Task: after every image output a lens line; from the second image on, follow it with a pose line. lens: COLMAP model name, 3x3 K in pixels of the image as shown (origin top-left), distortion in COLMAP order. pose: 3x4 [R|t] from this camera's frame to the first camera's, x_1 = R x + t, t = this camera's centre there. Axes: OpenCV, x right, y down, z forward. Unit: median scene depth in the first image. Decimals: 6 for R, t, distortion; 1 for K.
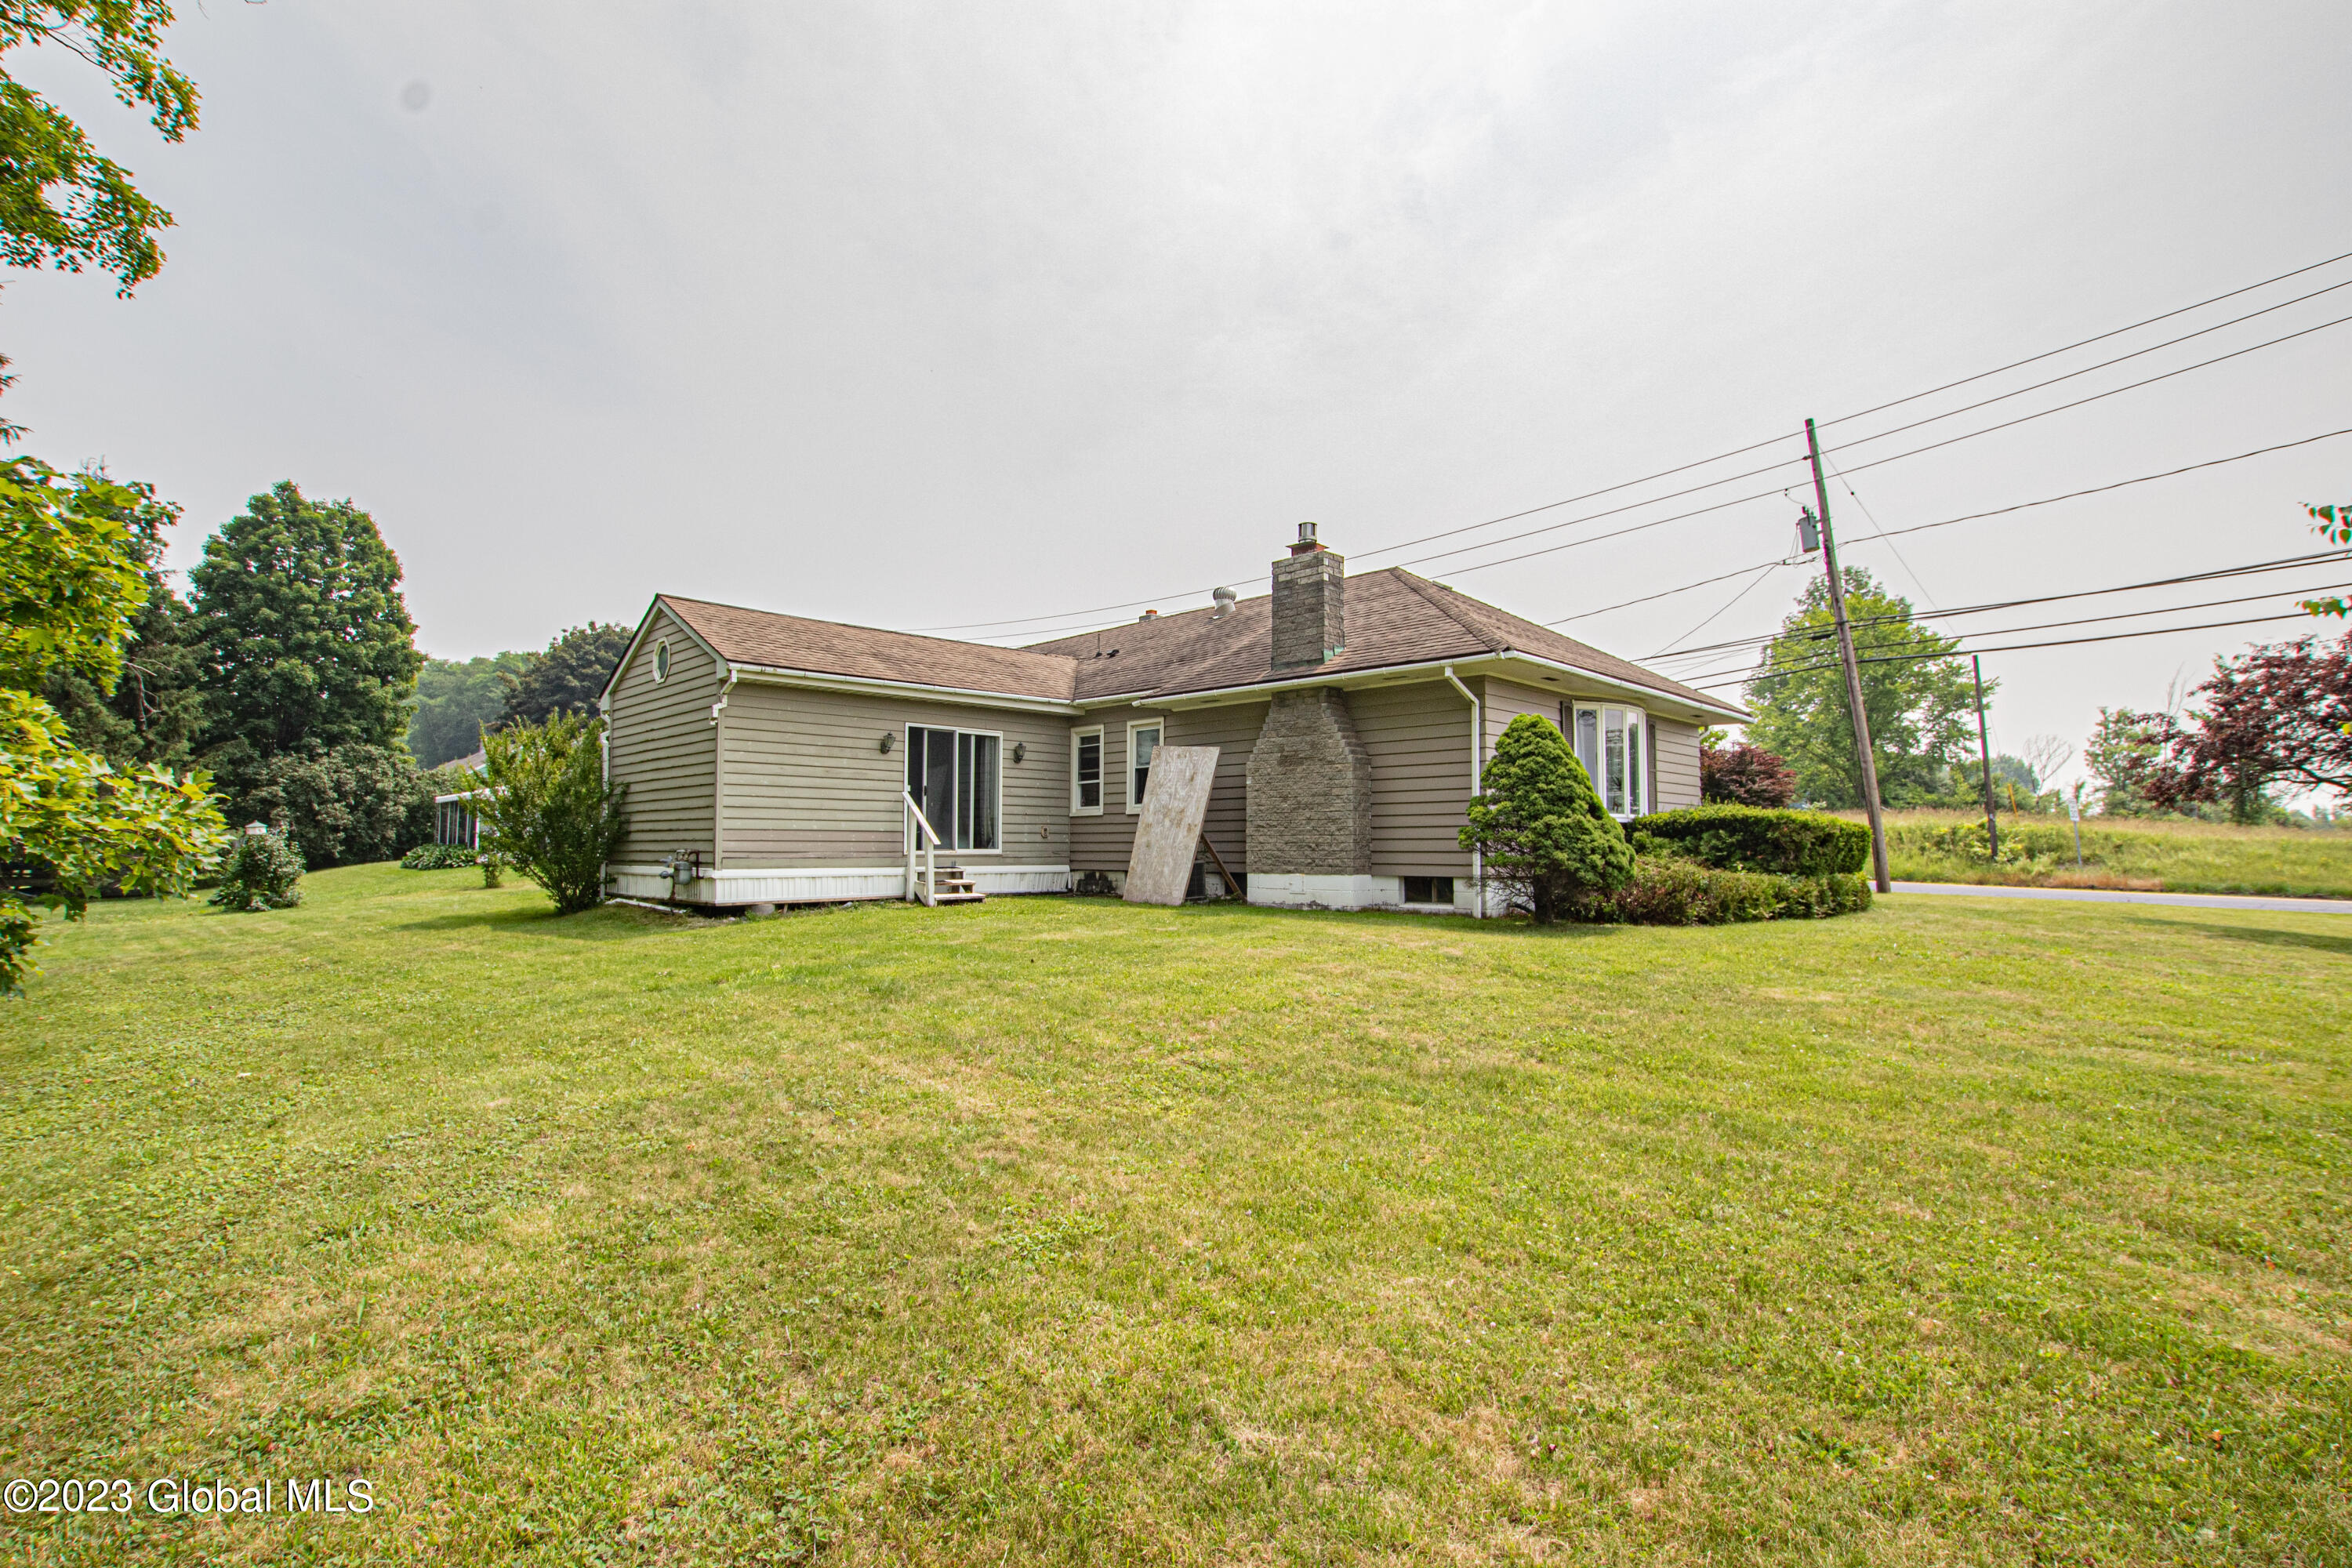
lens RADIAL K [[1101.9, 0, 1171.1], [0, 1101.9, 796.4], [0, 0, 1]] dist [-0.038143, 0.007762]
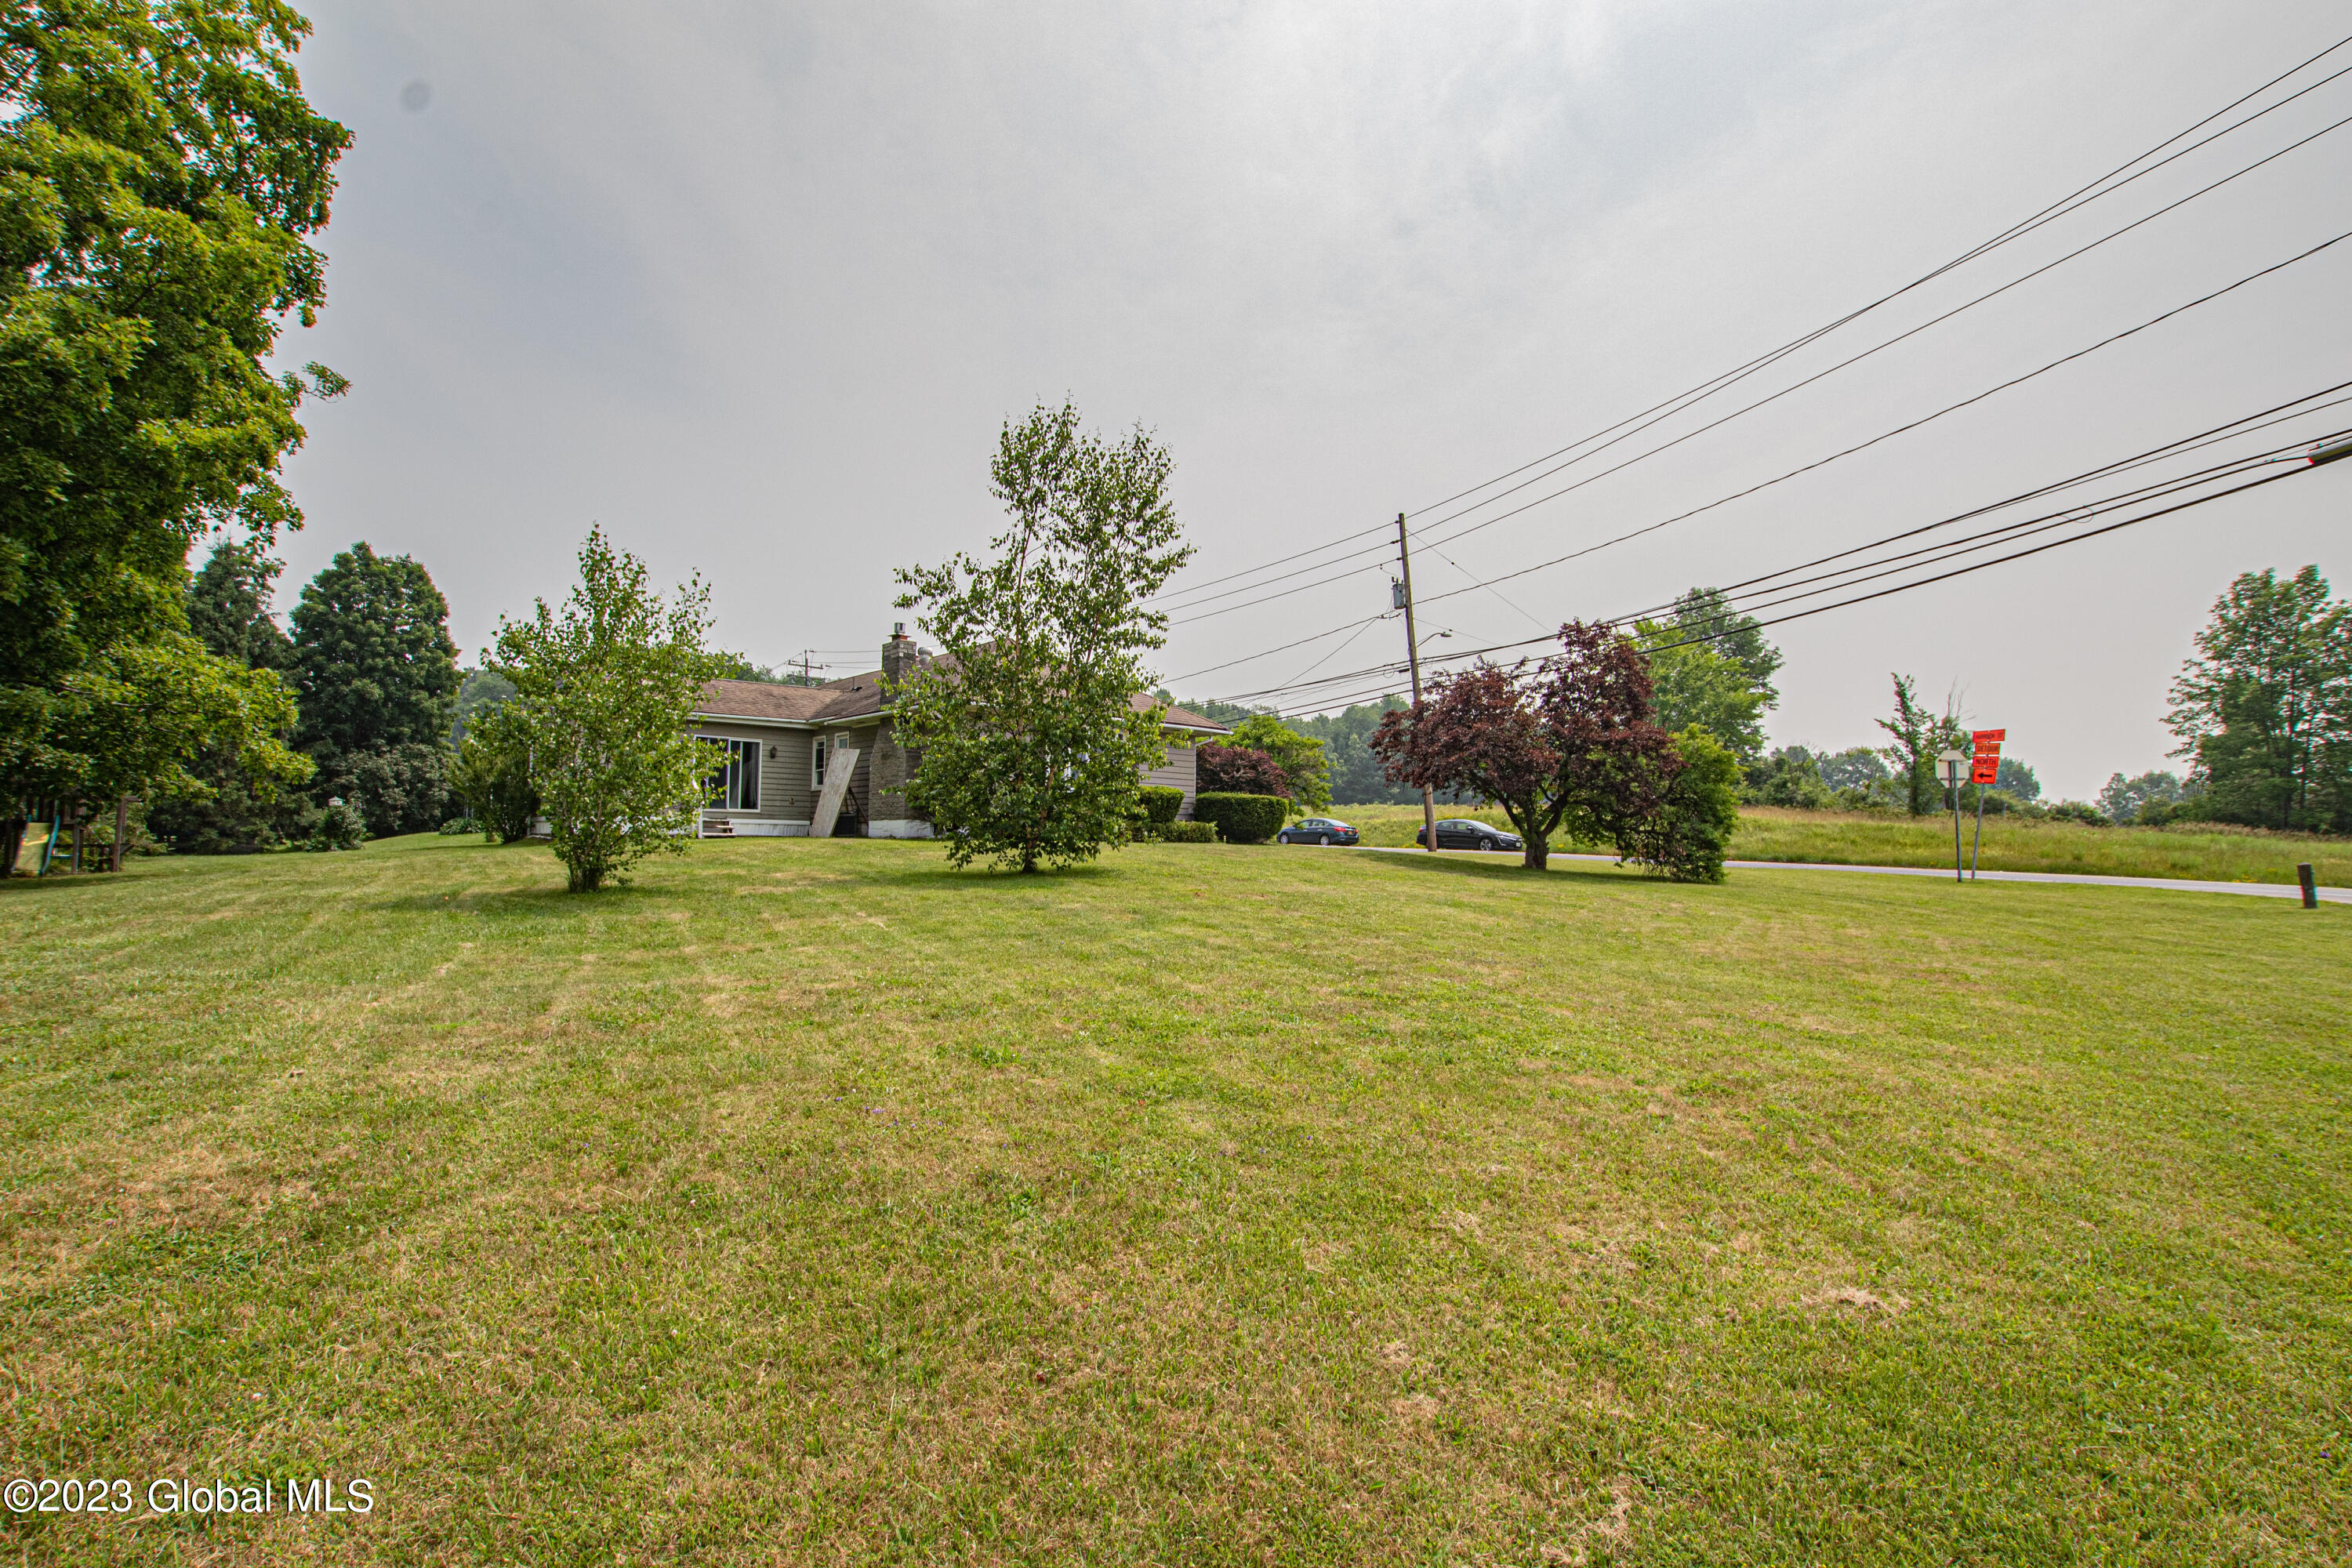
lens RADIAL K [[1062.7, 0, 1131.0], [0, 1062.7, 787.2], [0, 0, 1]] dist [-0.029870, 0.000838]
pose [[0.998324, 0.004131, -0.057724, 0.215874], [-0.004448, 0.999976, -0.005356, 0.008372], [0.057701, 0.005604, 0.998318, -0.246624]]
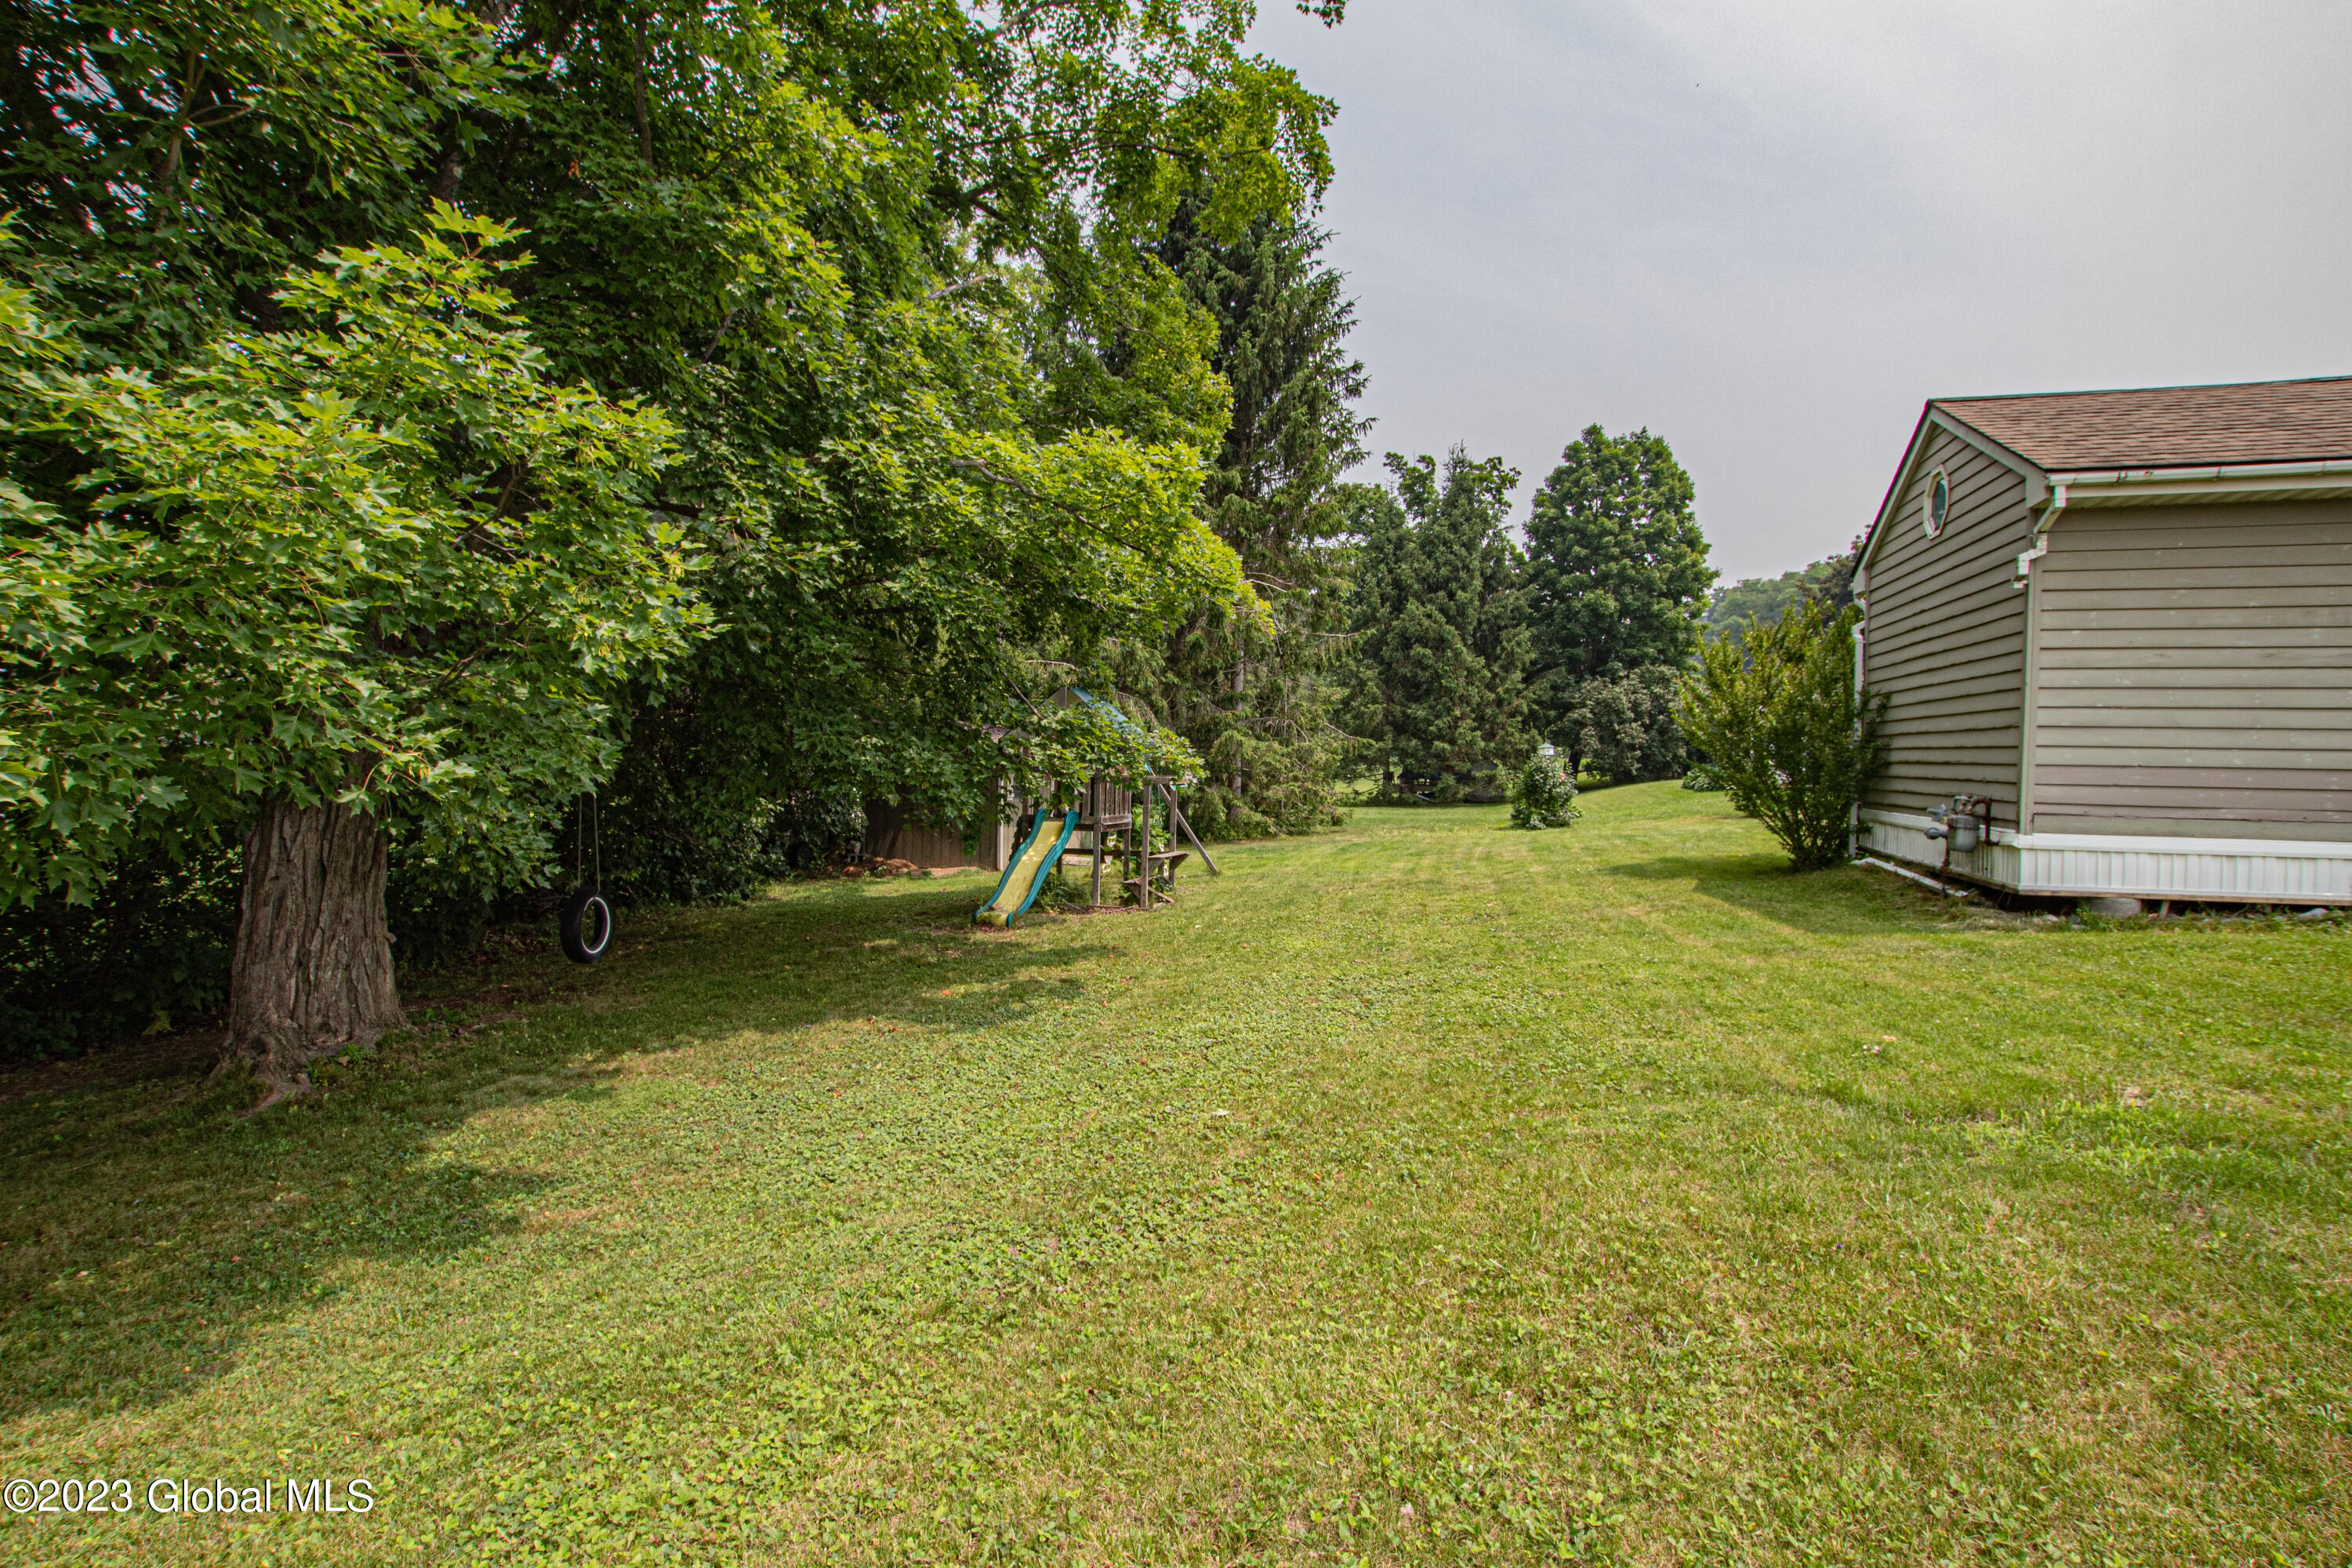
lens RADIAL K [[1101.9, 0, 1171.1], [0, 1101.9, 796.4], [0, 0, 1]] dist [-0.038143, 0.007762]
pose [[0.464631, 0.040891, -0.884560, -0.039723], [0.028959, 0.997697, 0.061333, -0.000836], [0.885031, -0.054113, 0.462377, 0.113618]]
